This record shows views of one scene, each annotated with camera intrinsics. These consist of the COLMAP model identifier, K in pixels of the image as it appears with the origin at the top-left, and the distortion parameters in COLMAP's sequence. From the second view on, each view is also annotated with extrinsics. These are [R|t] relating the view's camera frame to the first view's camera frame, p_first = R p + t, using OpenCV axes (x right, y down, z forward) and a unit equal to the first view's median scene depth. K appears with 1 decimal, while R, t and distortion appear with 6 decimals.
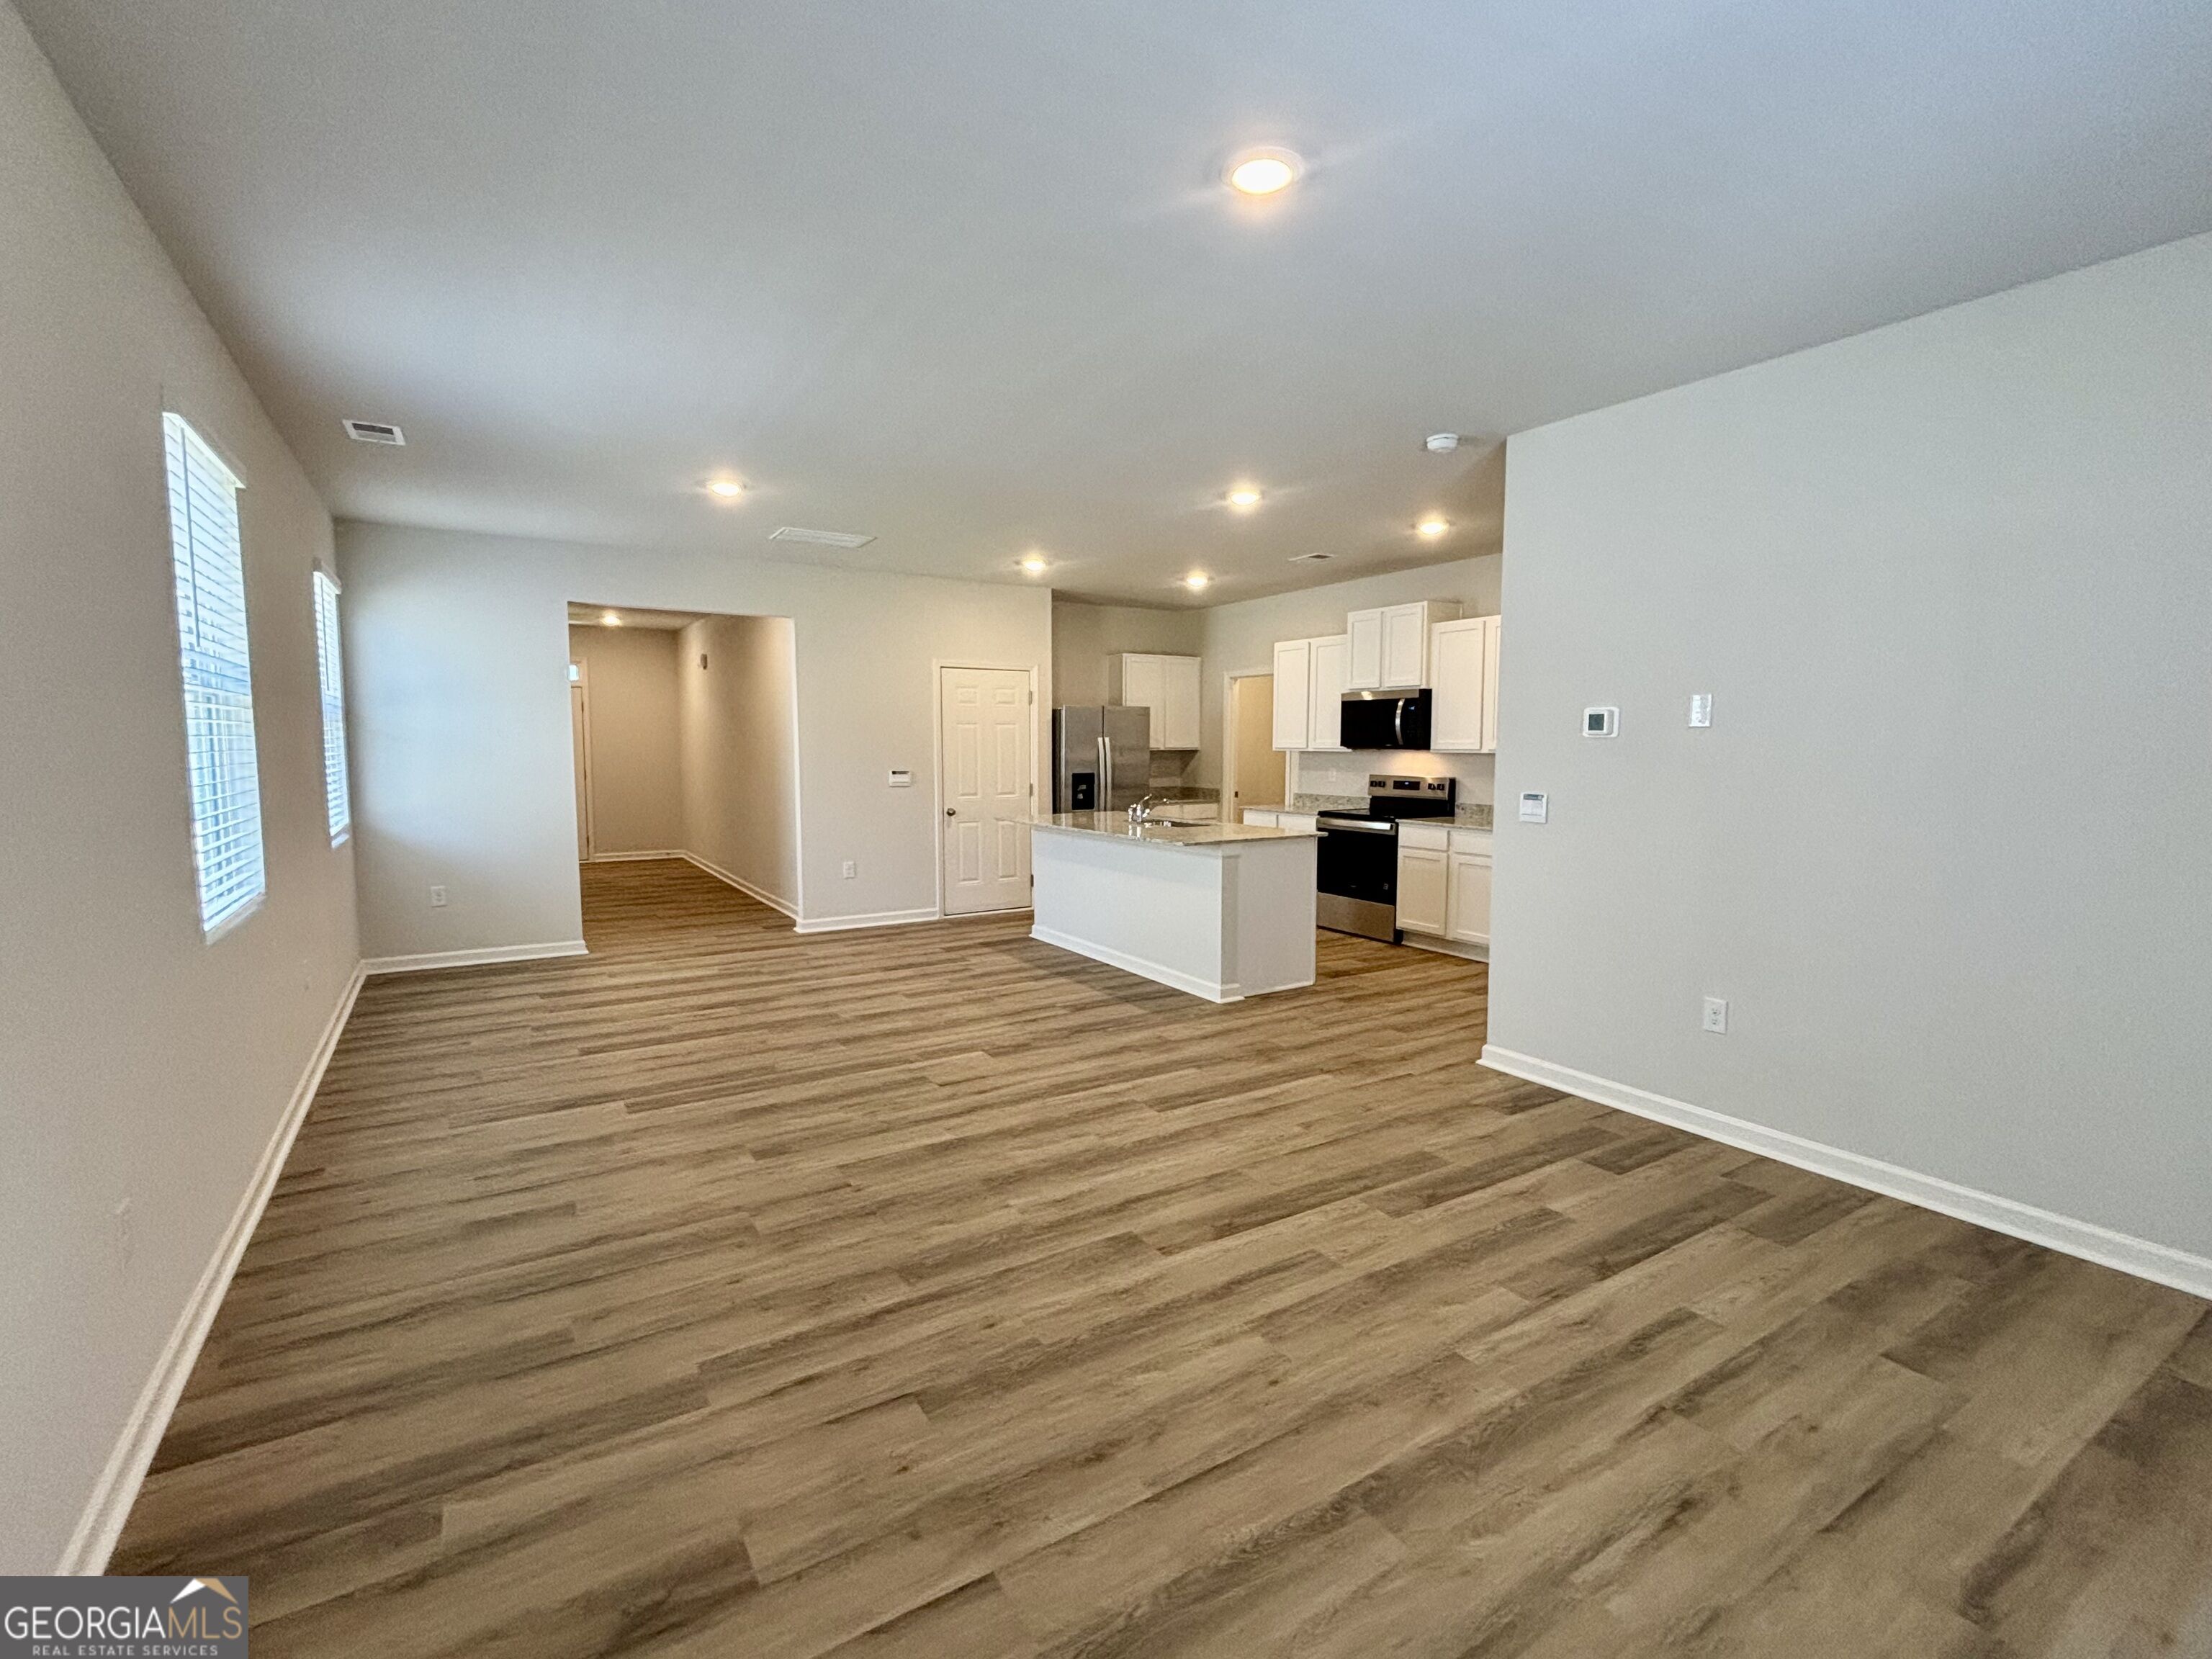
lens RADIAL K [[998.9, 0, 1097.9], [0, 998.9, 841.8], [0, 0, 1]] dist [0.010842, 0.000086]
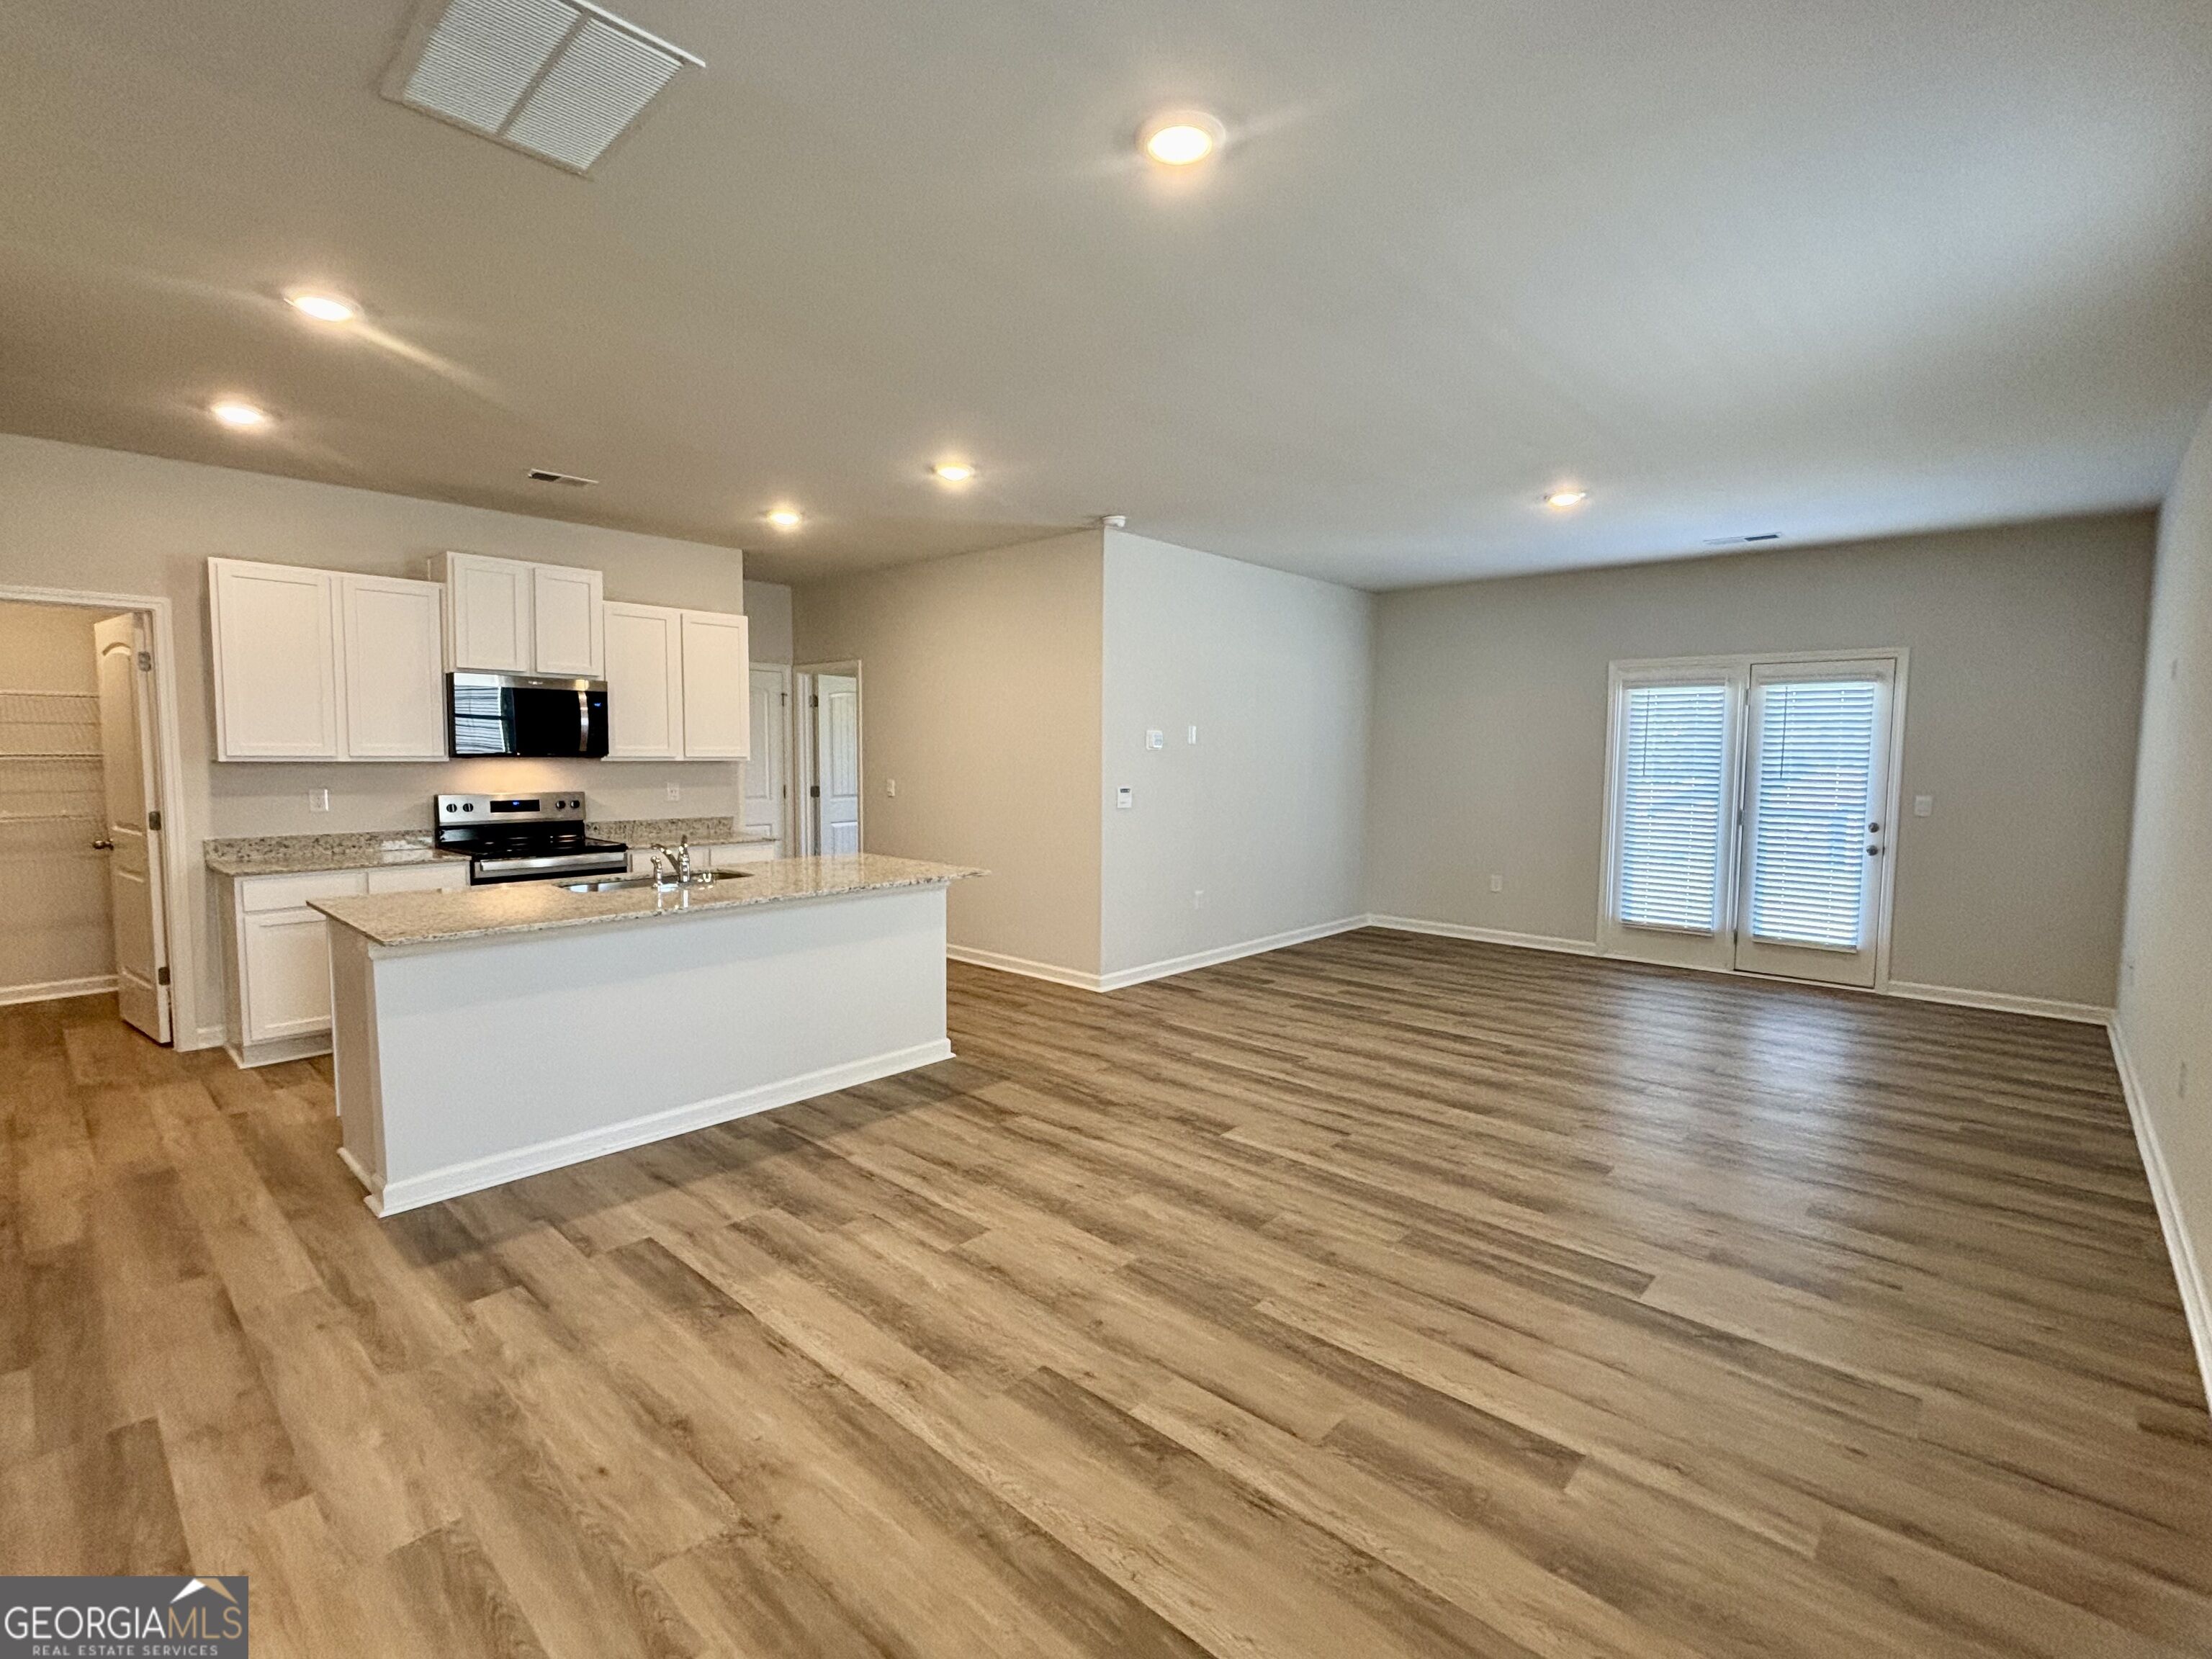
lens RADIAL K [[998.9, 0, 1114.1], [0, 998.9, 815.5], [0, 0, 1]] dist [0.010842, 0.000086]
pose [[-0.264977, -0.071168, 0.961625, -0.876407], [0.088717, 0.991243, 0.097806, -0.139410], [-0.960165, 0.111228, -0.256343, 1.288137]]
